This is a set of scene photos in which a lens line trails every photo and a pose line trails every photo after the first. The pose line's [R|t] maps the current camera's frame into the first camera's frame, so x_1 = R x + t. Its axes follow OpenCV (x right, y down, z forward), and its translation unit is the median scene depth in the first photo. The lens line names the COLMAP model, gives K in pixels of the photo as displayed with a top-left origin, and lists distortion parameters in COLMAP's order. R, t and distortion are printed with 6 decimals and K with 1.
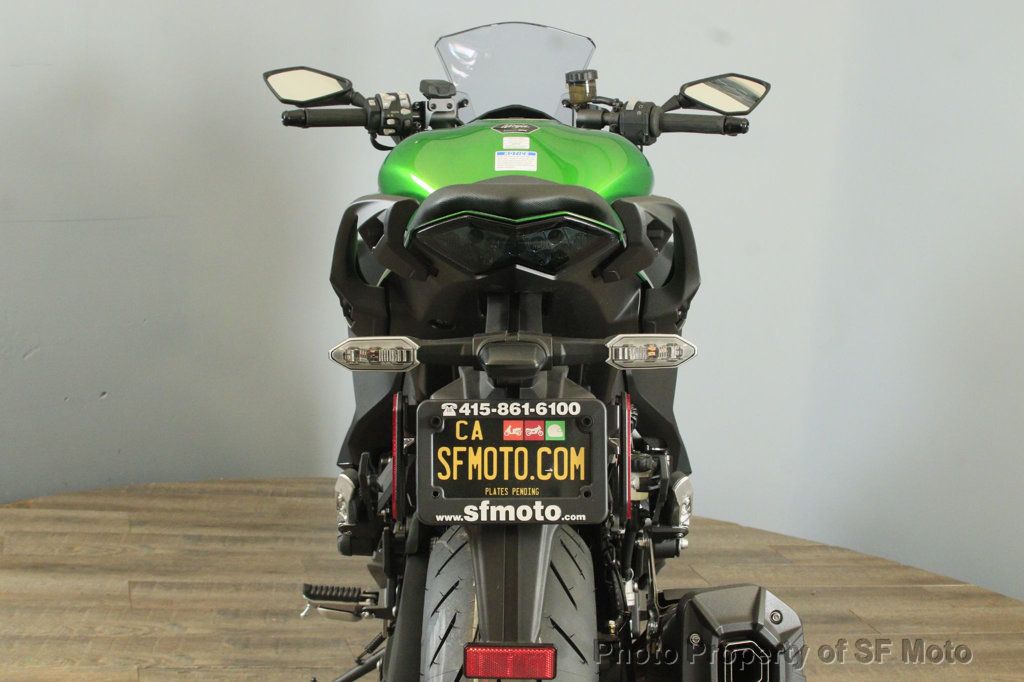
lens RADIAL K [[1616.5, 0, 512.0], [0, 1616.5, 341.0], [0, 0, 1]] dist [-0.006257, -0.076485]
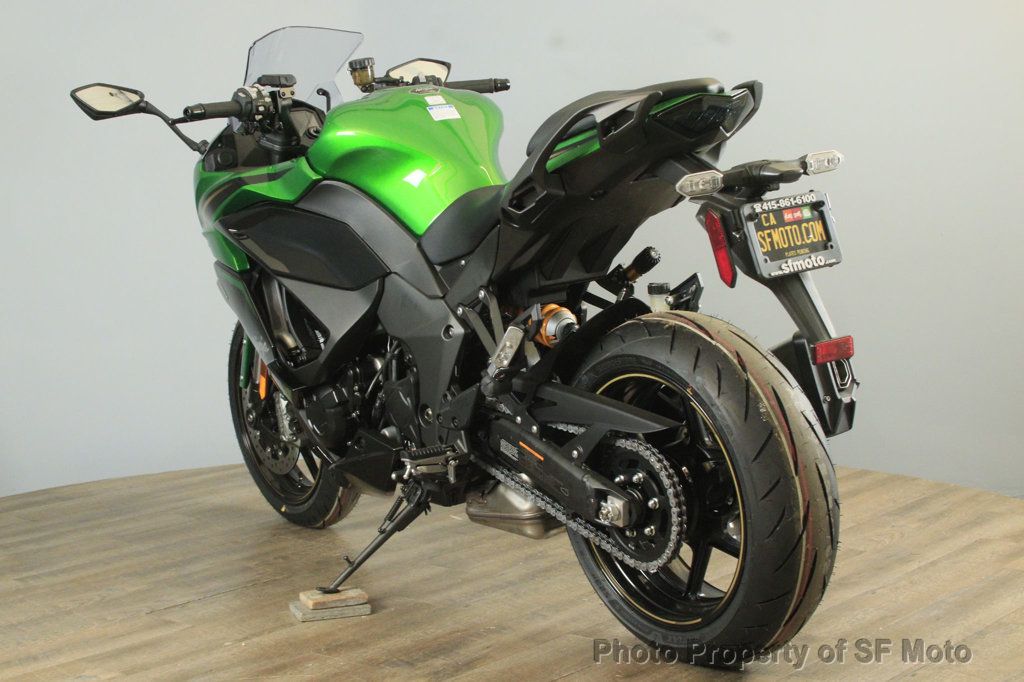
lens RADIAL K [[1616.5, 0, 512.0], [0, 1616.5, 341.0], [0, 0, 1]] dist [-0.006257, -0.076485]
pose [[0.806638, -0.176548, 0.564062, -0.637054], [0.201871, 0.979250, 0.017814, 0.051653], [-0.555502, 0.099498, 0.825541, -0.089751]]
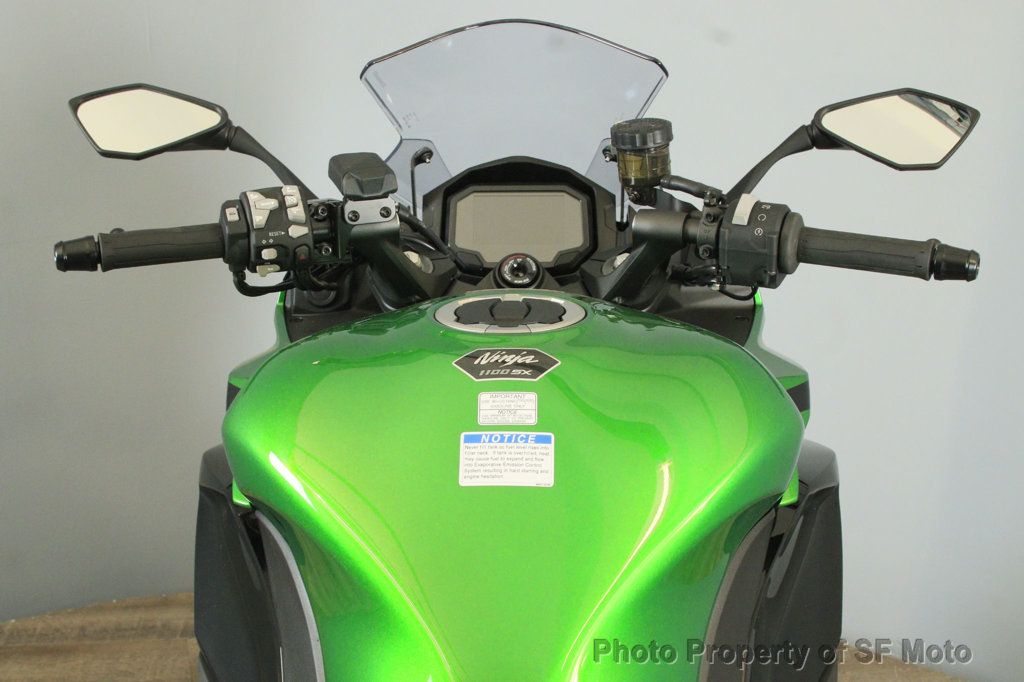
lens RADIAL K [[1563.5, 0, 512.0], [0, 1563.5, 341.0], [0, 0, 1]] dist [-0.048948, -0.025756]
pose [[0.999745, -0.010363, -0.020080, 0.011039], [0.013212, 0.988987, 0.147410, -0.179356], [0.018332, -0.147637, 0.988872, 0.509727]]
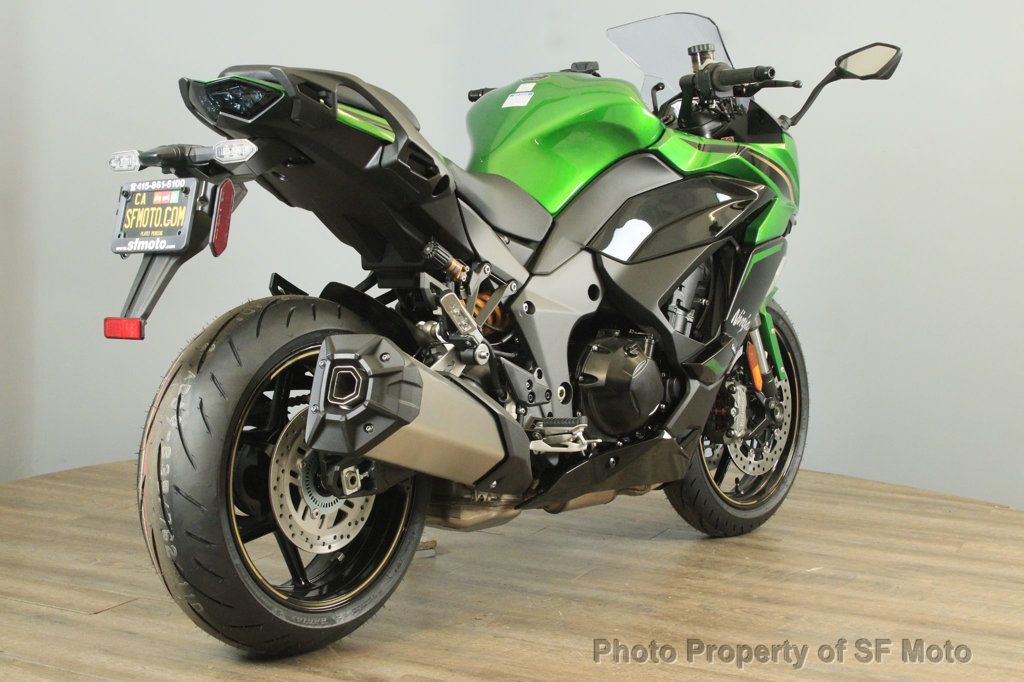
lens RADIAL K [[1824.7, 0, 512.0], [0, 1824.7, 341.0], [0, 0, 1]] dist [-0.289903, 0.035355]
pose [[0.785813, 0.013875, -0.618309, 0.796153], [-0.079899, 0.993648, -0.079247, 0.177130], [0.613282, 0.111676, 0.781930, -0.116583]]
